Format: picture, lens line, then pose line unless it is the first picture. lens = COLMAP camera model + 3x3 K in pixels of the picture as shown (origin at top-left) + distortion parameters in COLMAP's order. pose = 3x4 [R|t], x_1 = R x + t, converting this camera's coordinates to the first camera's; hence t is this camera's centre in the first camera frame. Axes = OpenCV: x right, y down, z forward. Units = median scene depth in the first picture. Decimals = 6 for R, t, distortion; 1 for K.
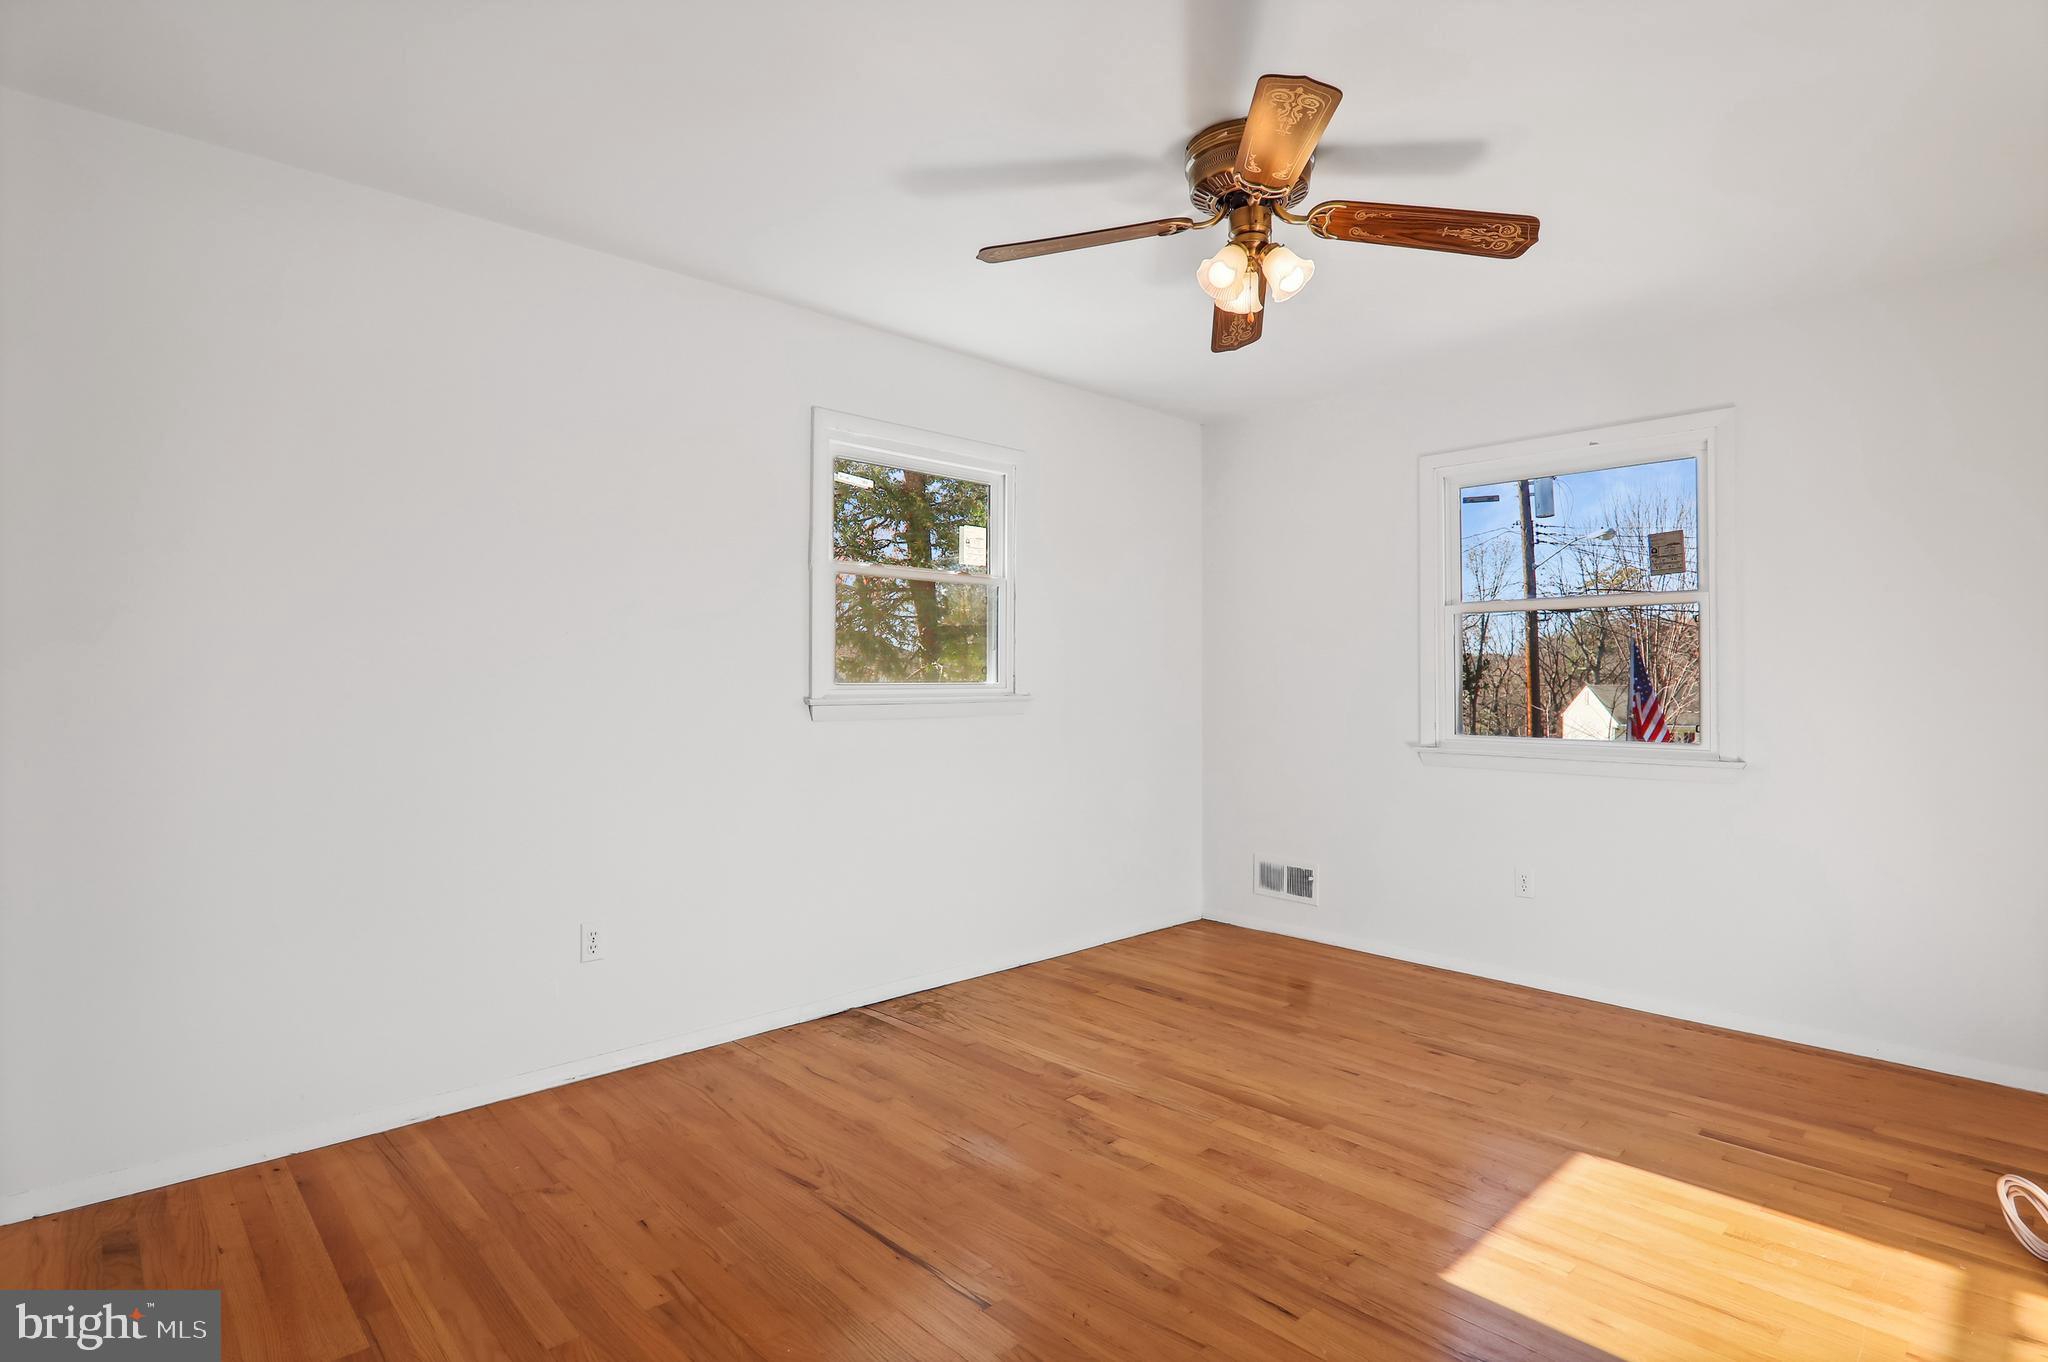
lens RADIAL K [[1012.9, 0, 1016.7], [0, 1012.9, 672.8], [0, 0, 1]] dist [-0.009635, -0.000831]
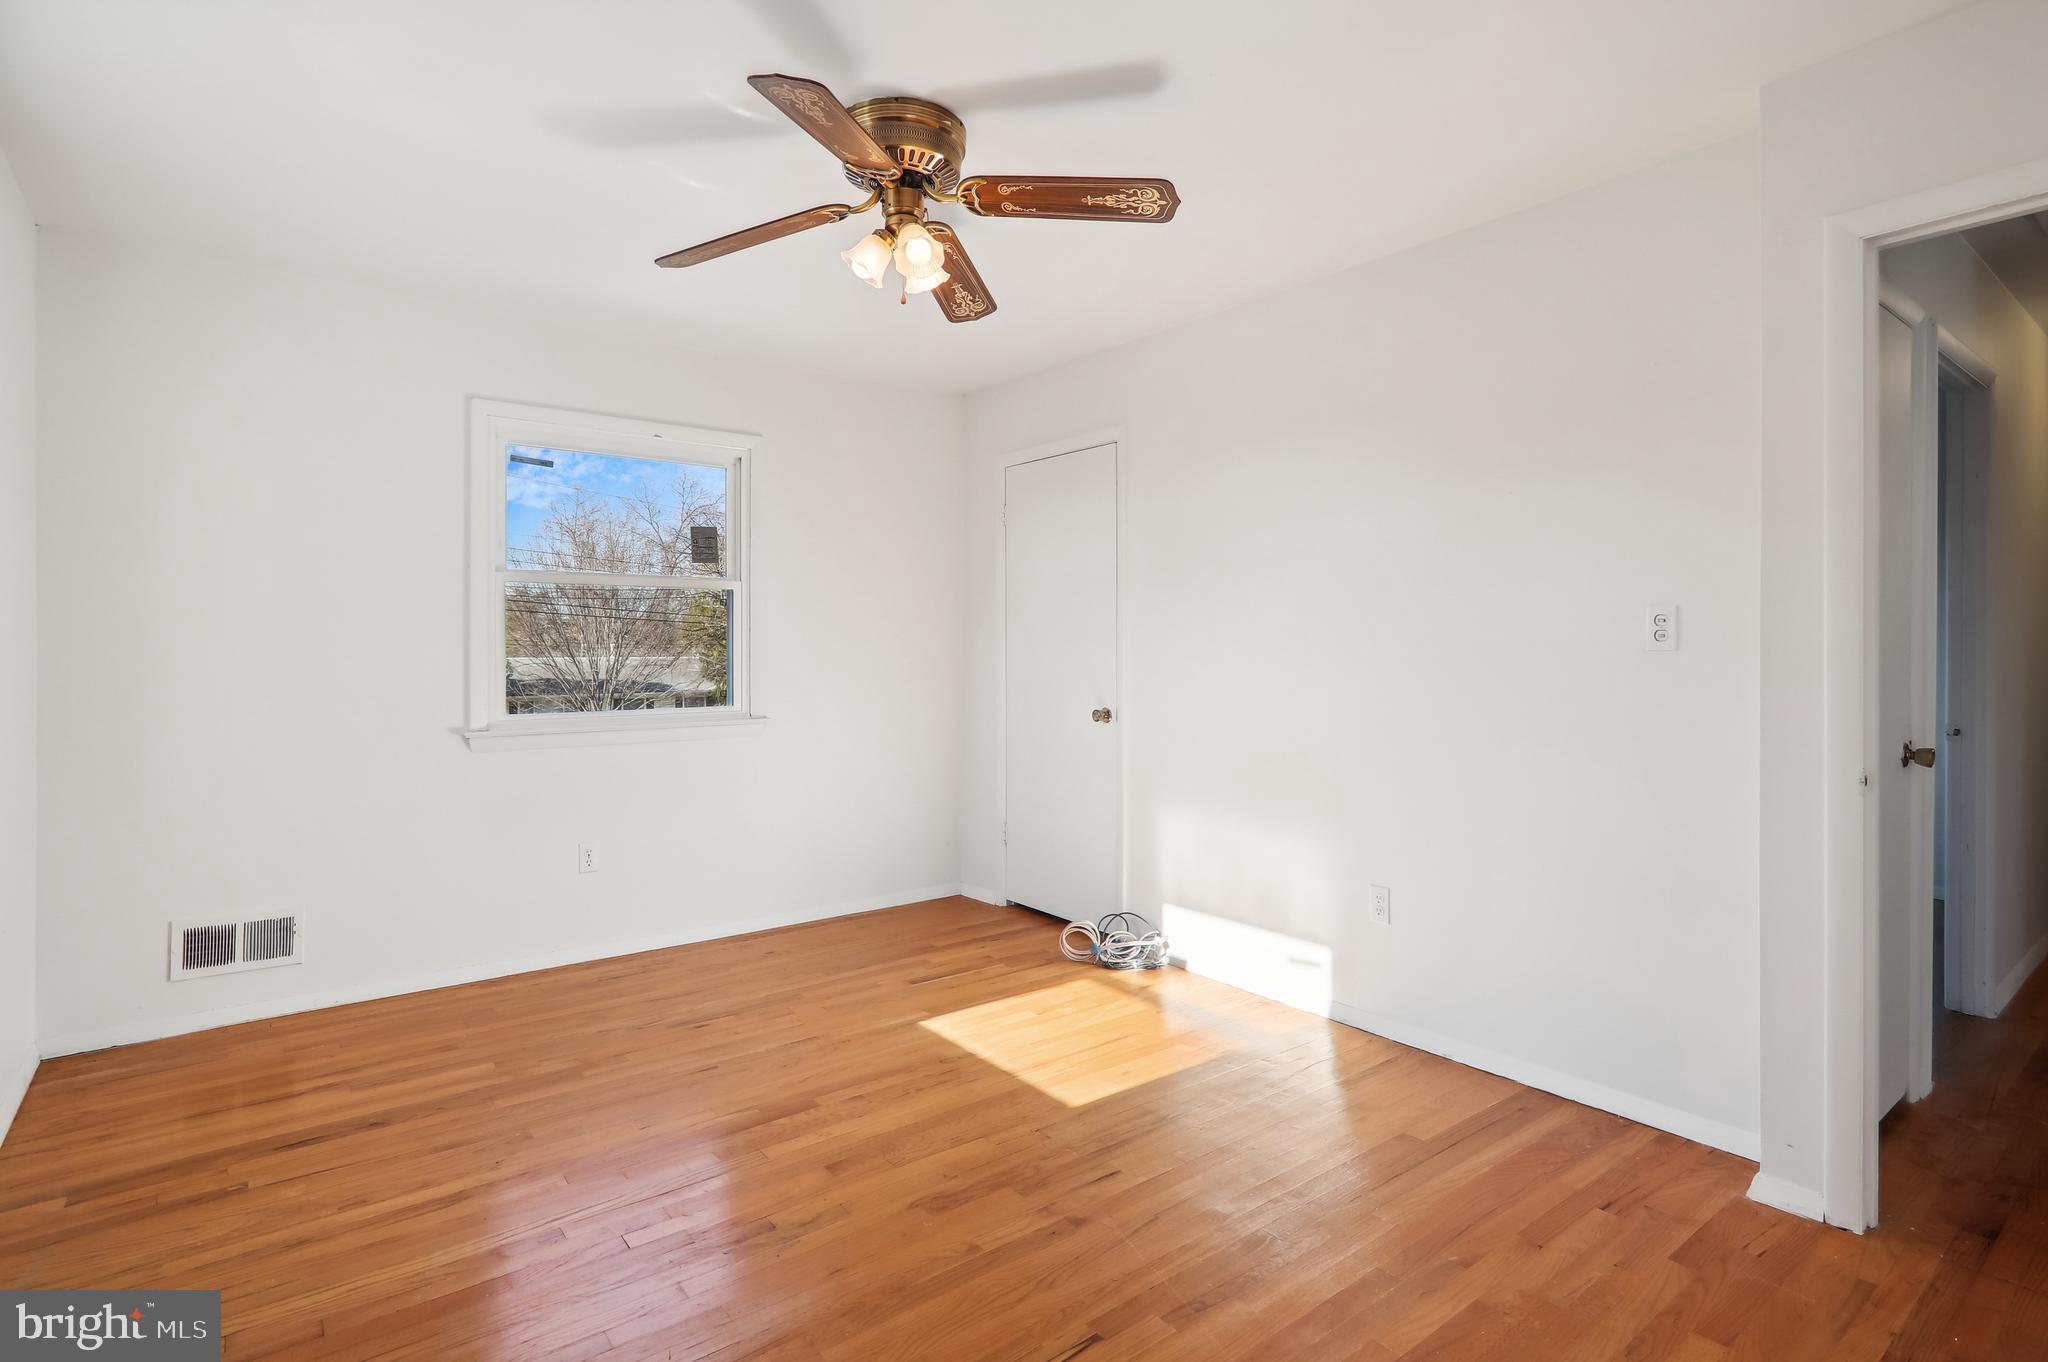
lens RADIAL K [[1001.4, 0, 1077.7], [0, 1001.4, 648.1], [0, 0, 1]] dist [0.002227, 0.000040]
pose [[0.079668, -0.001170, 0.996821, -0.606233], [-0.007428, 0.999971, 0.001768, -0.005422], [-0.996794, -0.007546, 0.079657, 0.604261]]
